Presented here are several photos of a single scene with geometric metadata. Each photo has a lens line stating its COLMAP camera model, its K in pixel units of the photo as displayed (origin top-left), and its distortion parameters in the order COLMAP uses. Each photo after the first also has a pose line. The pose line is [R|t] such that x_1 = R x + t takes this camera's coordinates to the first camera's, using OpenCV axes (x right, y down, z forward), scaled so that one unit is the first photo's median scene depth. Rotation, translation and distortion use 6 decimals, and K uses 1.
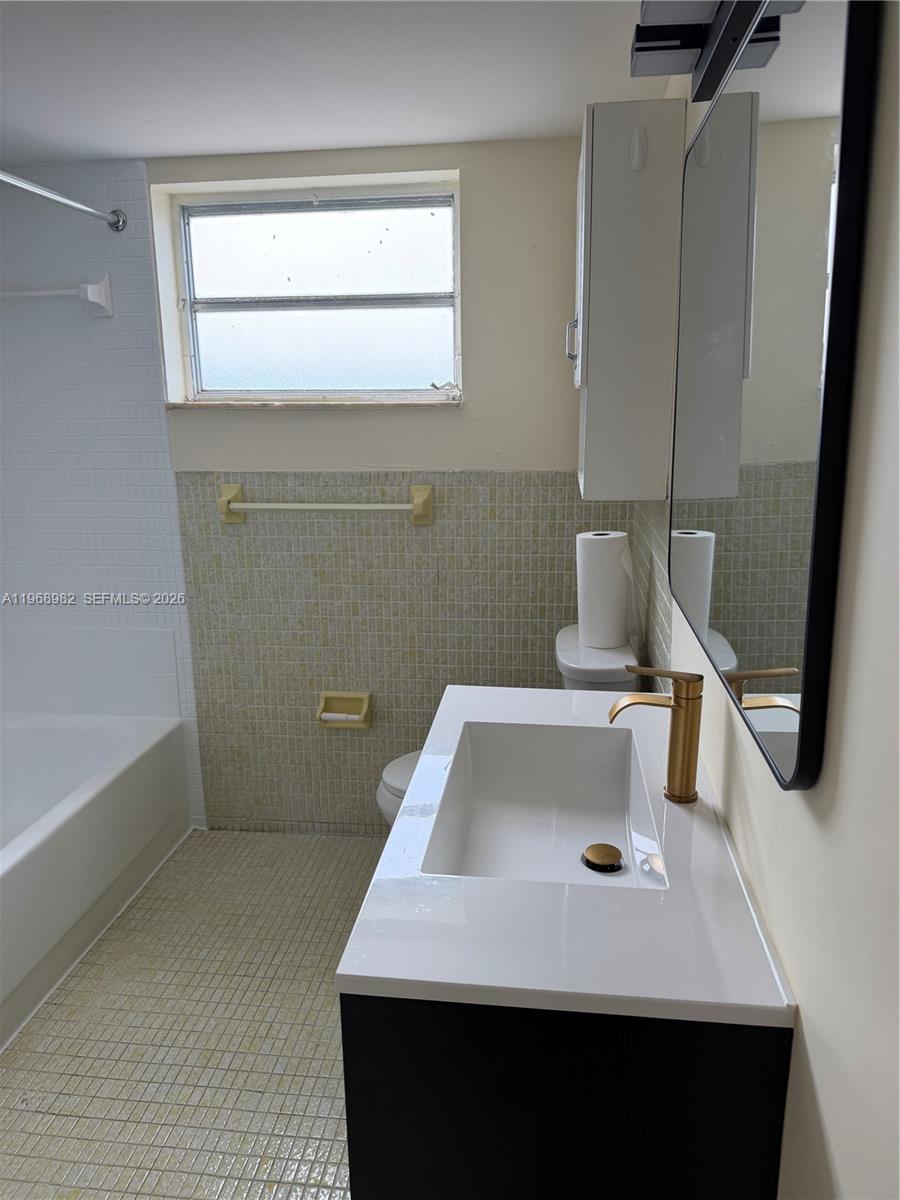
lens RADIAL K [[842.2, 0, 443.7], [0, 842.2, 603.6], [0, 0, 1]] dist [0.050517, -0.064851]
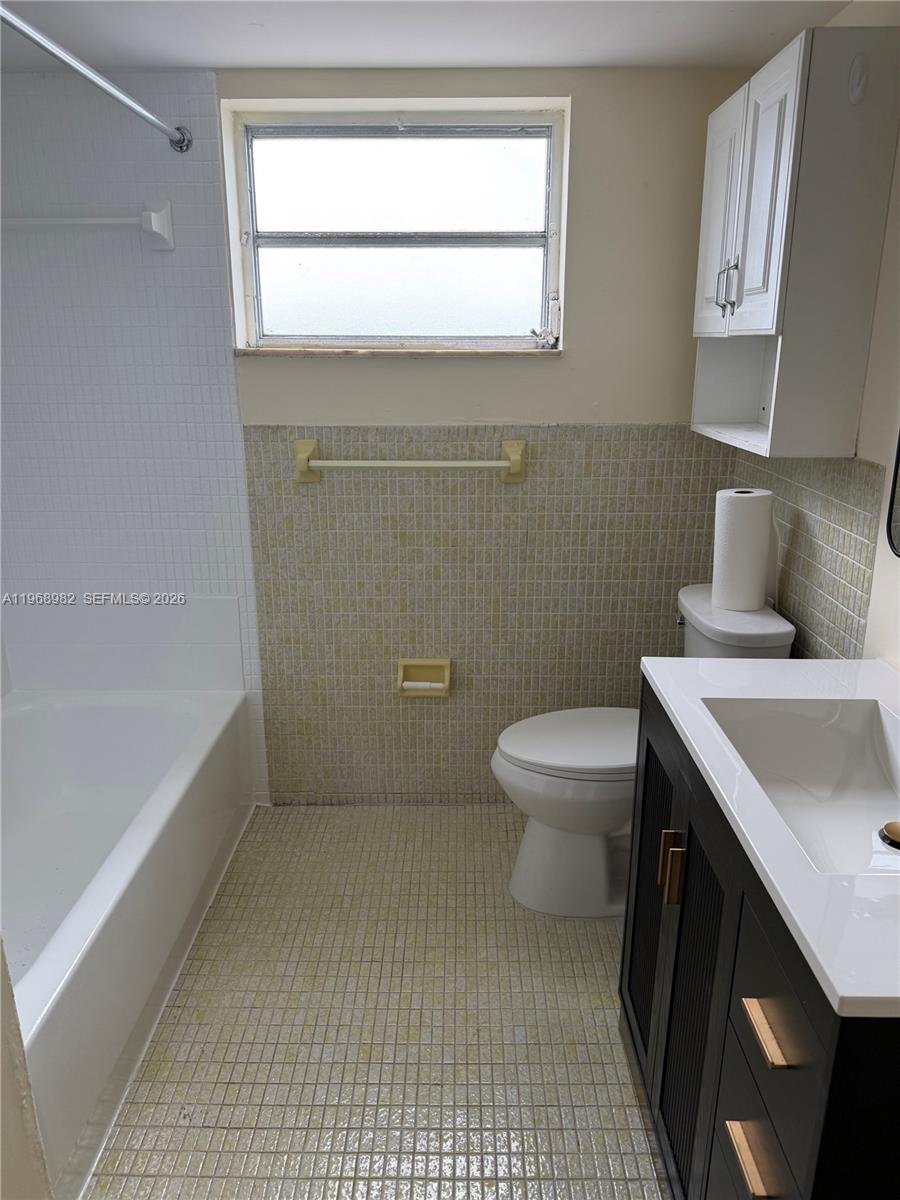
lens RADIAL K [[842.2, 0, 442.8], [0, 842.2, 604.5], [0, 0, 1]] dist [0.050517, -0.064851]
pose [[0.993649, -0.022420, 0.110269, -0.219305], [0.015680, 0.997977, 0.061620, -0.016858], [-0.111427, -0.059500, 0.991990, 0.060409]]
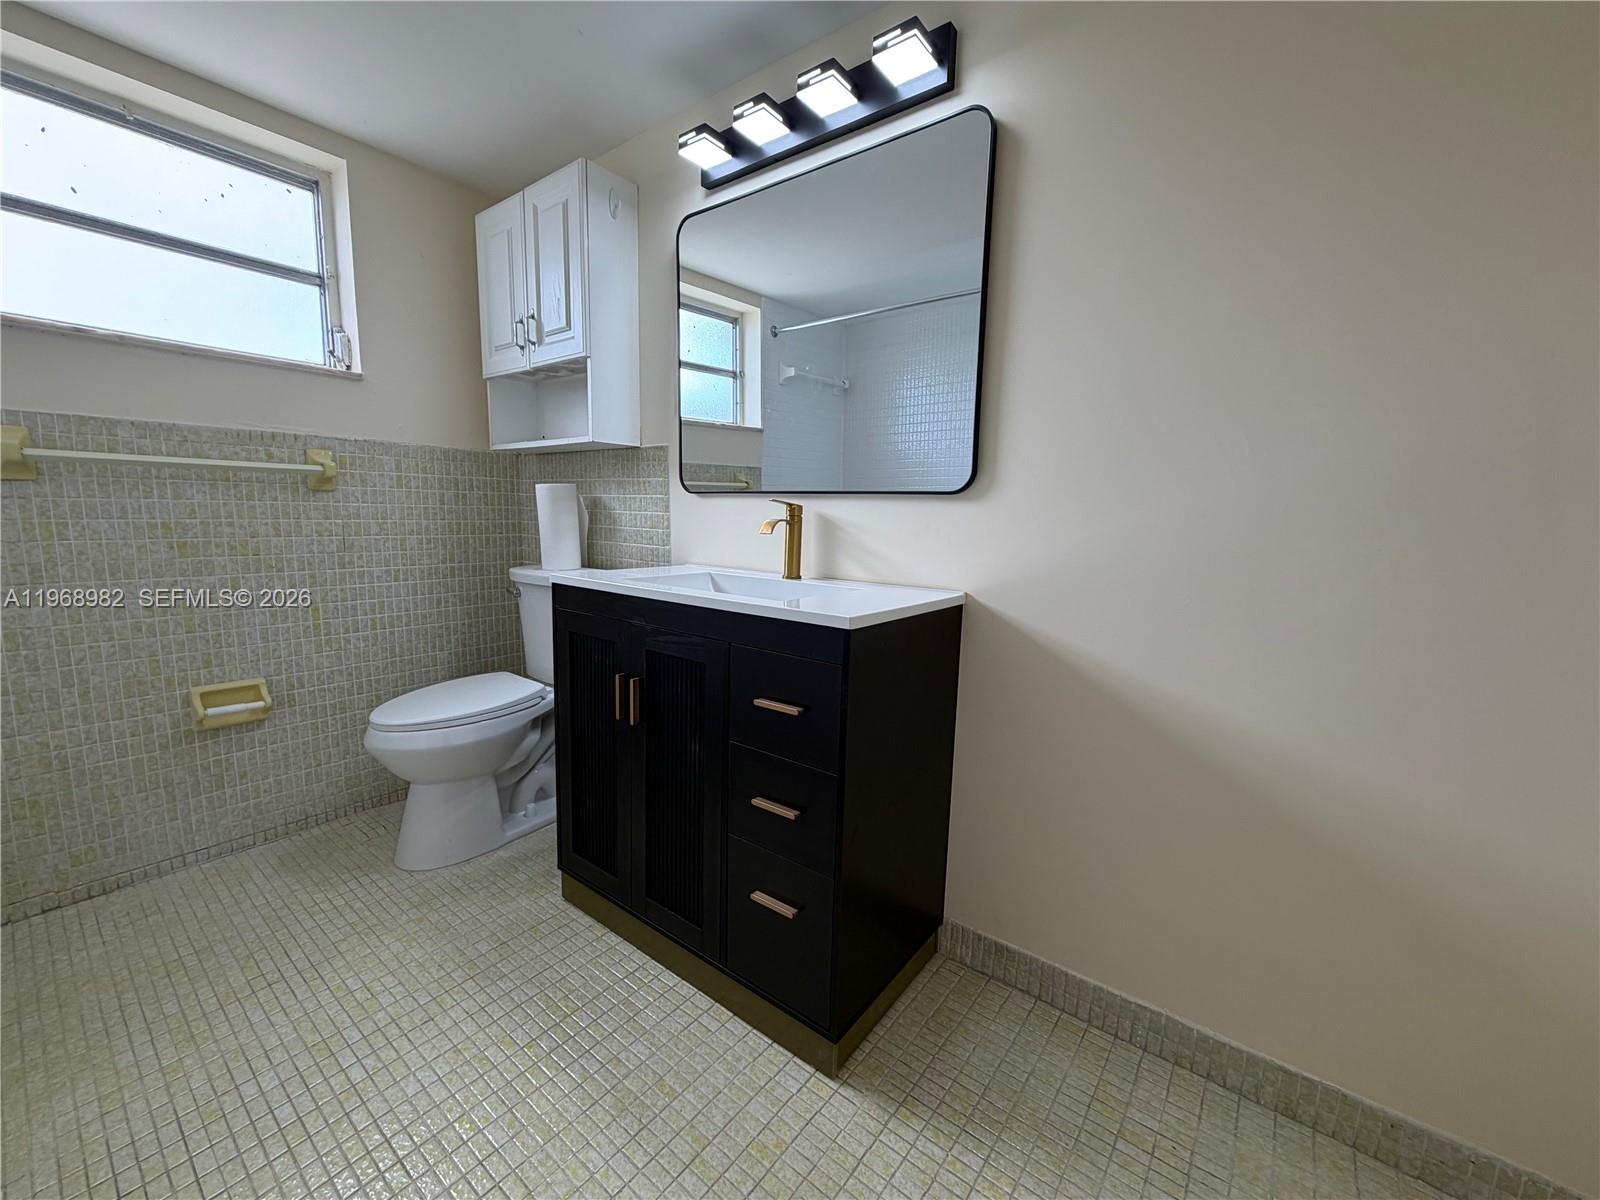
lens RADIAL K [[634.7, 0, 800.0], [0, 634.7, 601.4], [0, 0, 1]] dist [-0.001009, -0.000005]
pose [[0.508100, -0.095467, 0.855991, -0.406746], [0.172626, 0.984960, 0.007383, 0.131615], [-0.843822, 0.144015, 0.516938, 0.160346]]
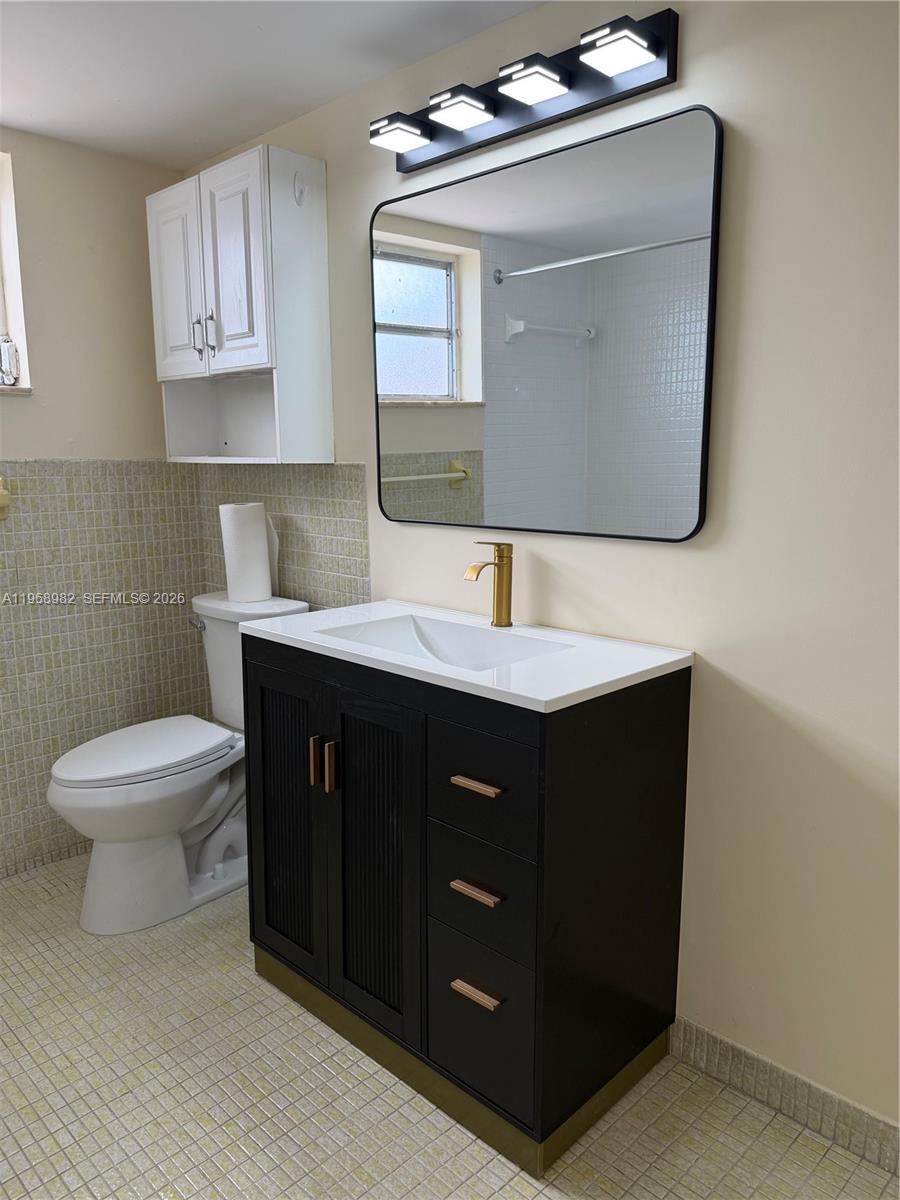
lens RADIAL K [[842.2, 0, 452.4], [0, 842.2, 607.1], [0, 0, 1]] dist [0.050517, -0.064851]
pose [[0.604290, -0.127297, 0.786530, -0.476972], [0.181160, 0.983251, 0.019951, 0.073019], [-0.775896, 0.130432, 0.617230, 0.063160]]
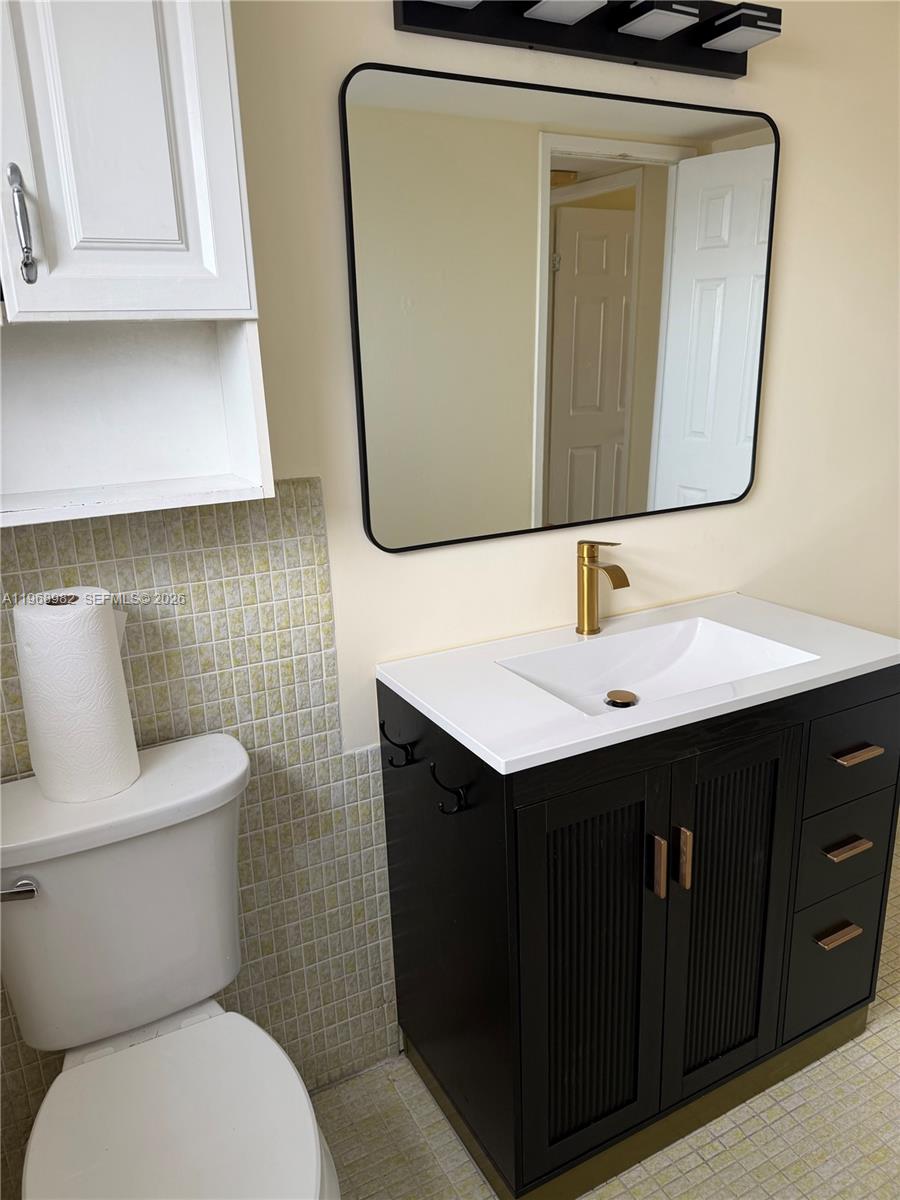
lens RADIAL K [[842.2, 0, 460.8], [0, 842.2, 604.4], [0, 0, 1]] dist [0.050517, -0.064851]
pose [[-0.575246, -0.193232, 0.794829, -0.332966], [0.238717, 0.889739, 0.389074, -0.192690], [-0.782372, 0.413552, -0.465691, 0.880164]]
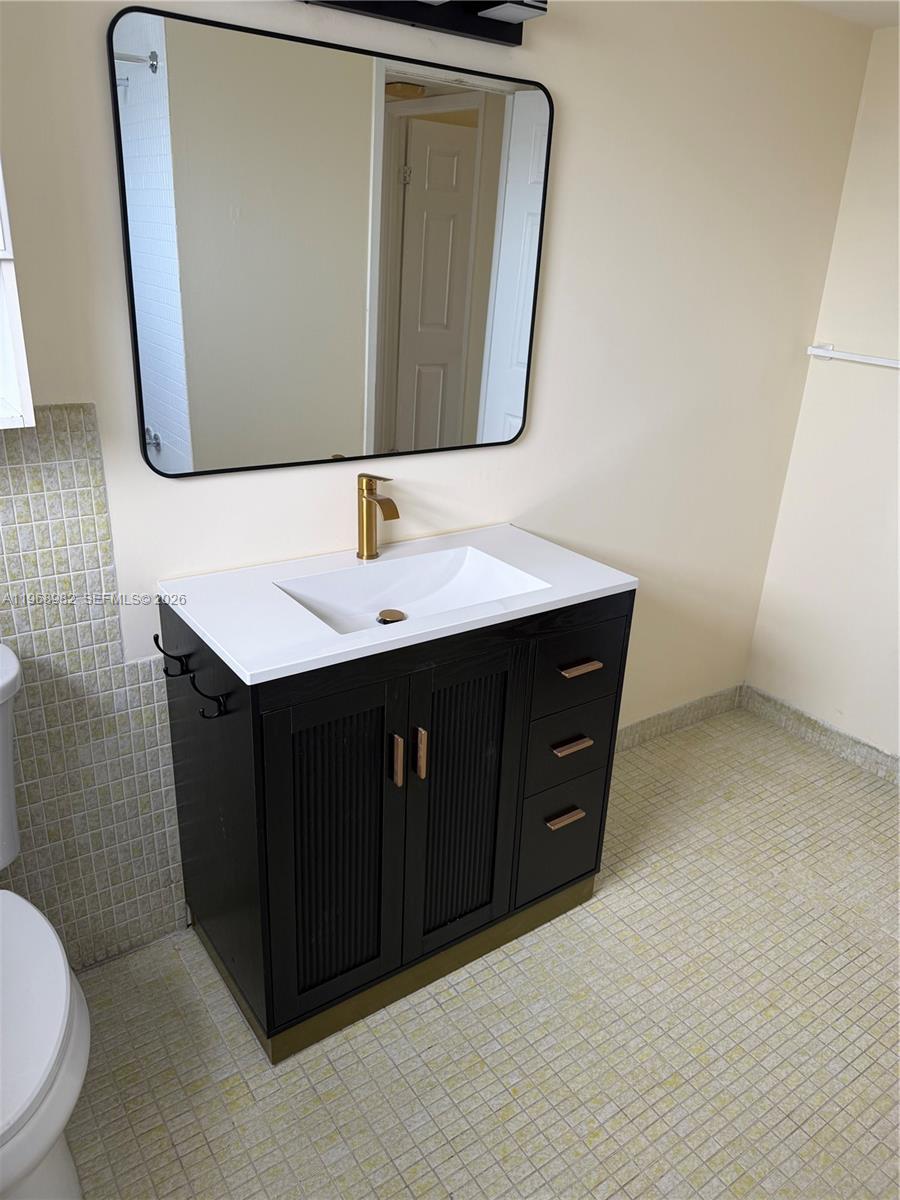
lens RADIAL K [[842.2, 0, 456.1], [0, 842.2, 594.1], [0, 0, 1]] dist [0.050517, -0.064851]
pose [[-0.670704, -0.287410, 0.683777, -0.432012], [0.146204, 0.852560, 0.501763, -0.219993], [-0.727173, 0.436505, -0.529795, 0.846336]]
